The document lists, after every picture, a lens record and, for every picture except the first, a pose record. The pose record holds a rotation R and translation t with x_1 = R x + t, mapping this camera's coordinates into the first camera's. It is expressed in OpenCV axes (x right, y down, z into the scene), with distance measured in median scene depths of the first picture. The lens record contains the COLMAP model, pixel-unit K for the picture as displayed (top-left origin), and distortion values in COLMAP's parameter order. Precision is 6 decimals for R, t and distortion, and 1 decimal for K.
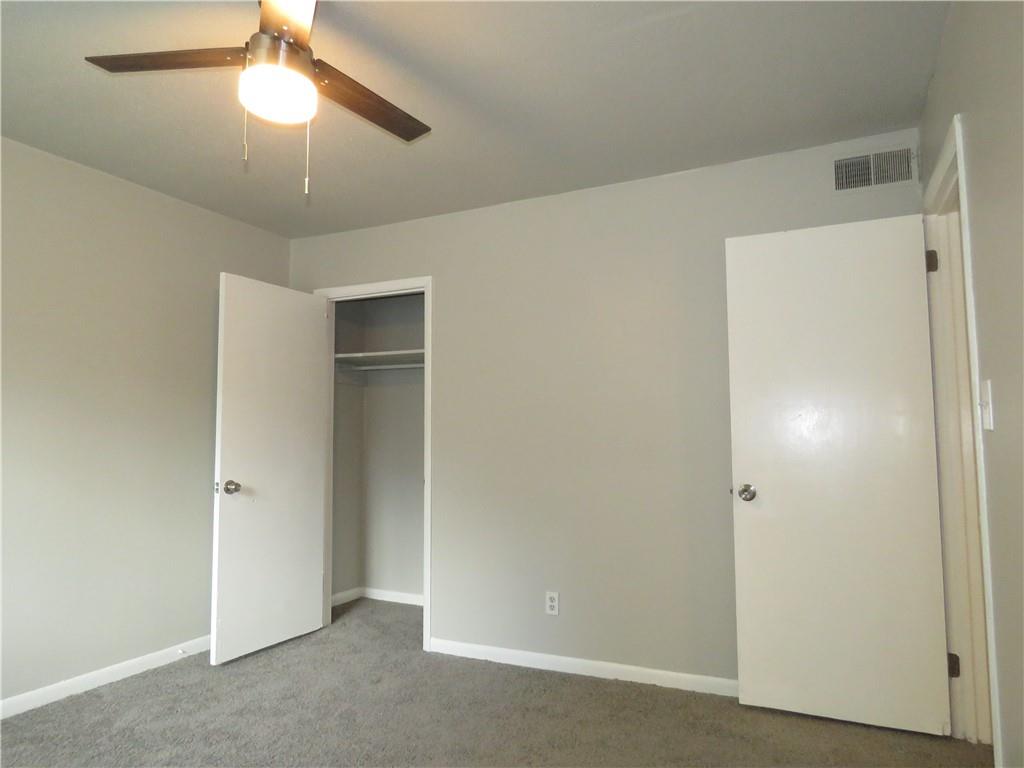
lens RADIAL K [[647.8, 0, 512.0], [0, 647.8, 384.0], [0, 0, 1]] dist [0.024854, -0.004876]
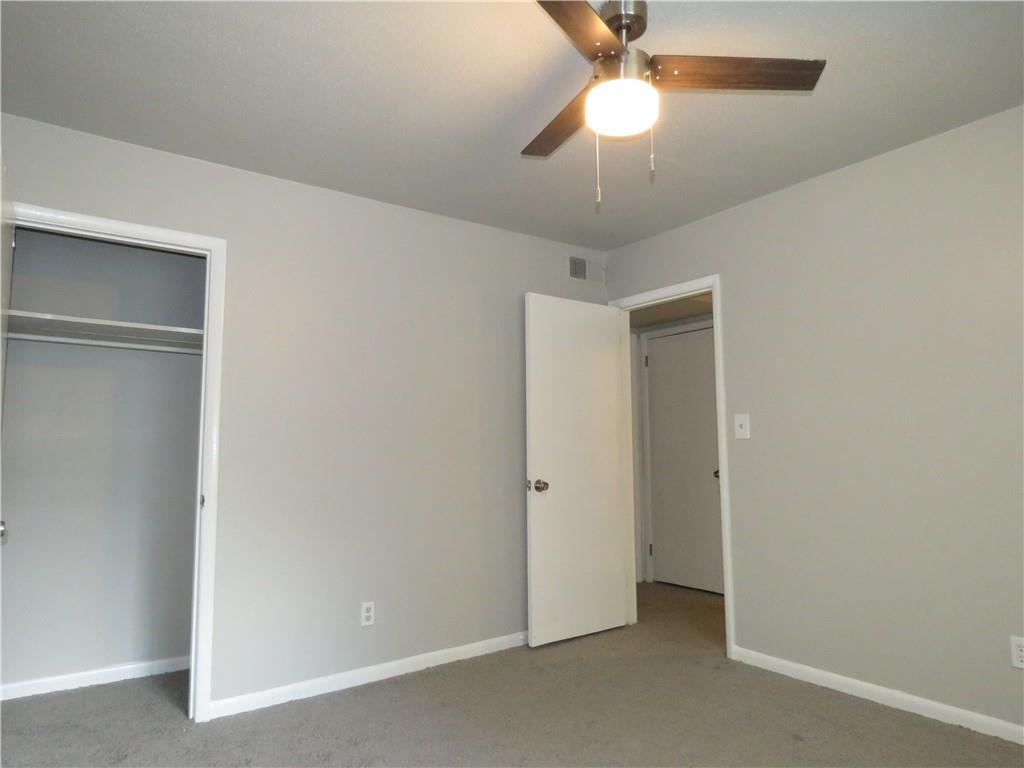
lens RADIAL K [[647.8, 0, 512.0], [0, 647.8, 384.0], [0, 0, 1]] dist [0.024854, -0.004876]
pose [[0.488594, 0.093266, 0.867512, -0.754869], [-0.065612, 0.995383, -0.070059, 0.049998], [-0.870041, -0.022689, 0.492458, 0.354972]]
